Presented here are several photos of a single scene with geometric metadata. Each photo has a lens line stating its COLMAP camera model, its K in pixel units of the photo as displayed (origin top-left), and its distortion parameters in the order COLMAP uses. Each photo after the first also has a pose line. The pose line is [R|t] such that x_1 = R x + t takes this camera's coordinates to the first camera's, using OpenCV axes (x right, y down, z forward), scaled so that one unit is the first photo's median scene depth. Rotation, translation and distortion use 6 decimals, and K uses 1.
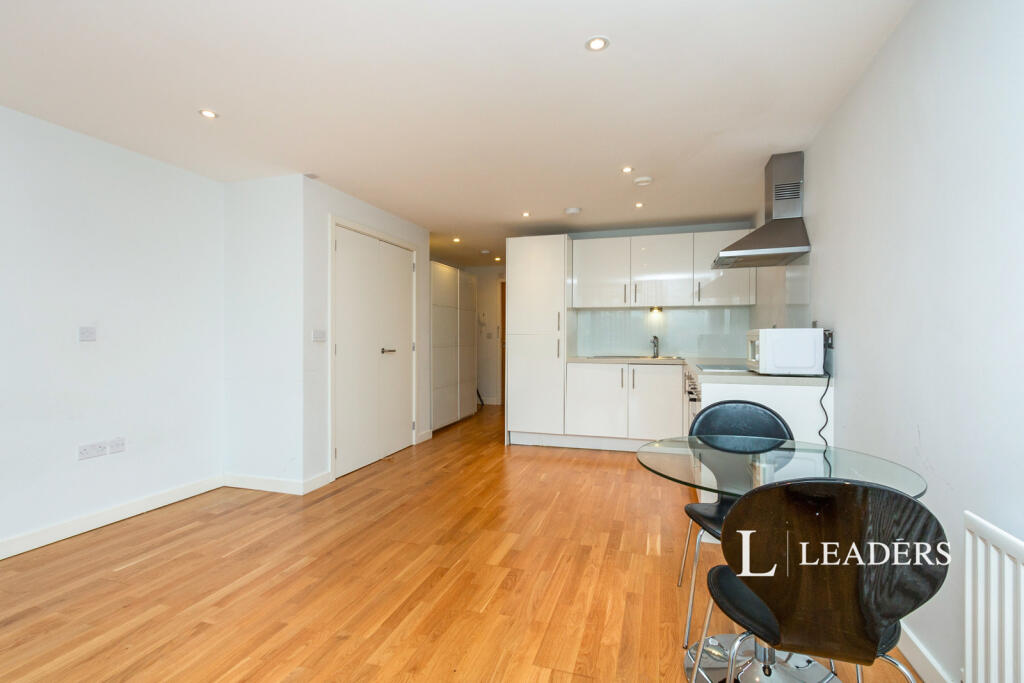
lens RADIAL K [[464.7, 0, 518.4], [0, 464.7, 334.3], [0, 0, 1]] dist [0.000198, 0.000264]
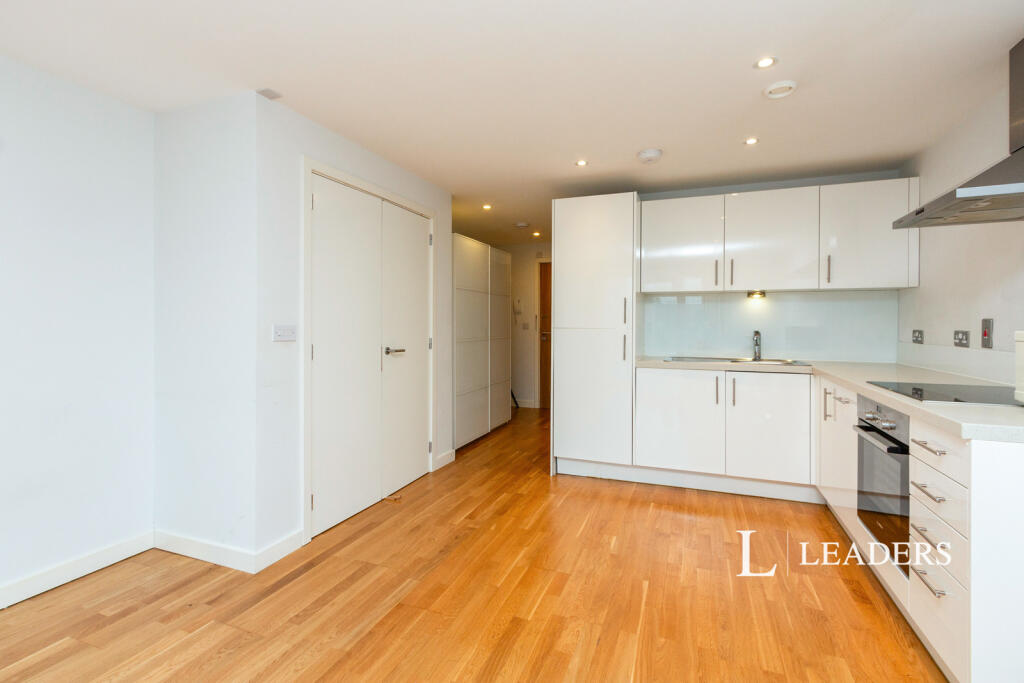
lens RADIAL K [[464.1, 0, 531.4], [0, 464.1, 322.4], [0, 0, 1]] dist [-0.000234, -0.000125]
pose [[0.999242, 0.000698, -0.038933, -0.035417], [-0.000584, 0.999996, 0.002941, -0.013024], [0.038935, -0.002916, 0.999237, 0.289989]]
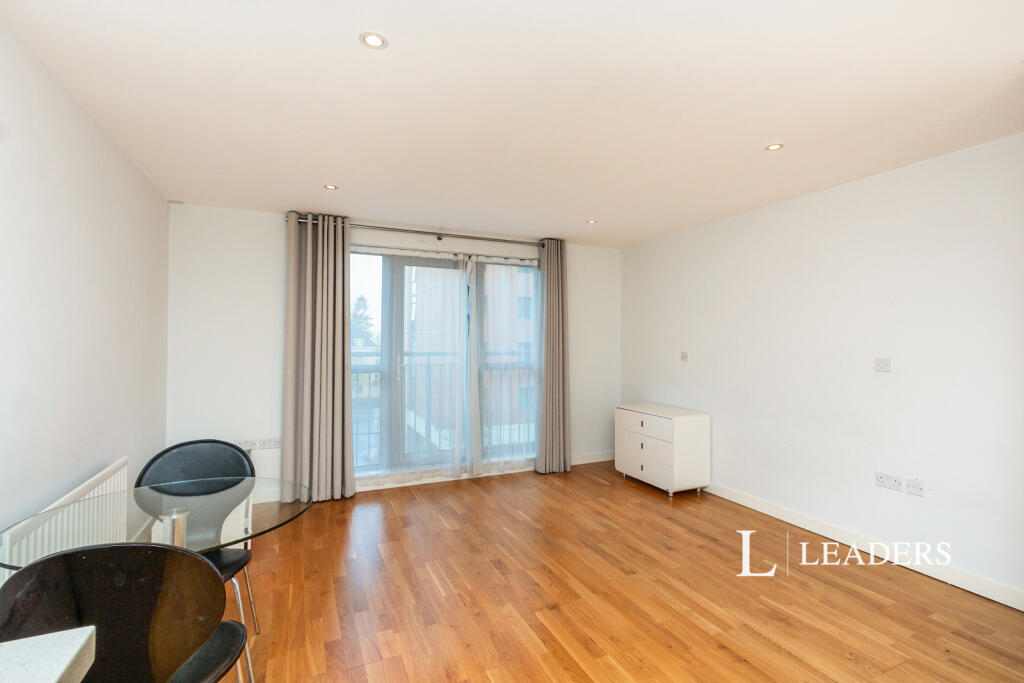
lens RADIAL K [[464.7, 0, 518.4], [0, 464.7, 334.3], [0, 0, 1]] dist [0.000198, 0.000264]
pose [[-0.736661, -0.015877, -0.676076, 0.243022], [-0.000878, 0.999746, -0.022520, -0.030370], [0.676261, -0.015996, -0.736488, 0.815350]]
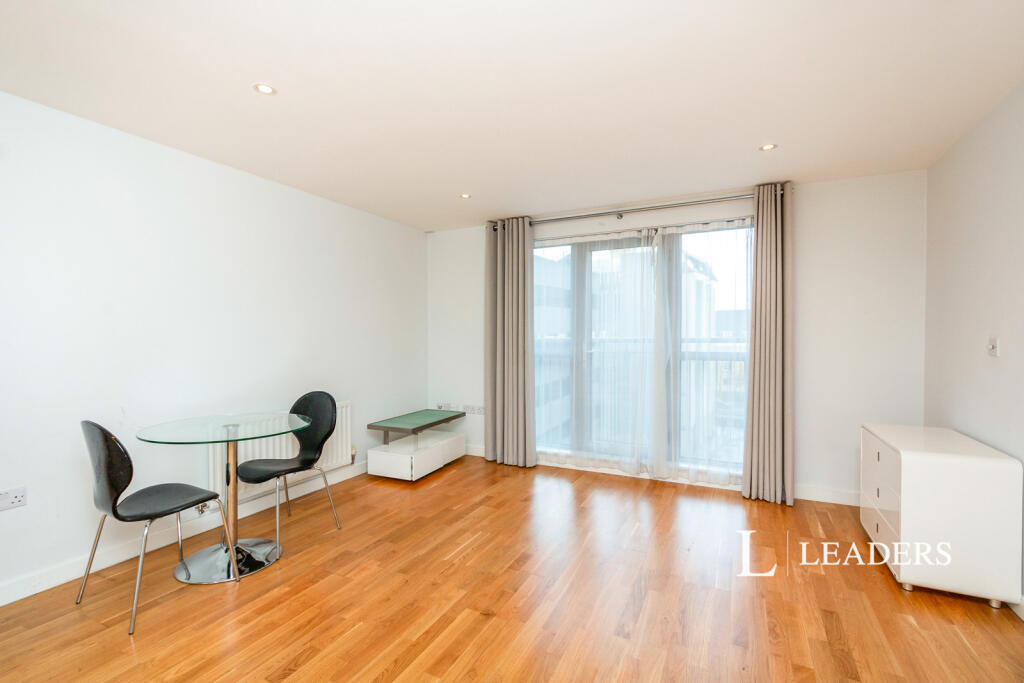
lens RADIAL K [[452.1, 0, 529.1], [0, 452.1, 346.6], [0, 0, 1]] dist [0.002384, 0.000639]
pose [[-0.991131, -0.002085, 0.132876, -0.269438], [0.000122, 0.999862, 0.016600, -0.012927], [-0.132892, 0.016469, -0.990994, 0.899494]]
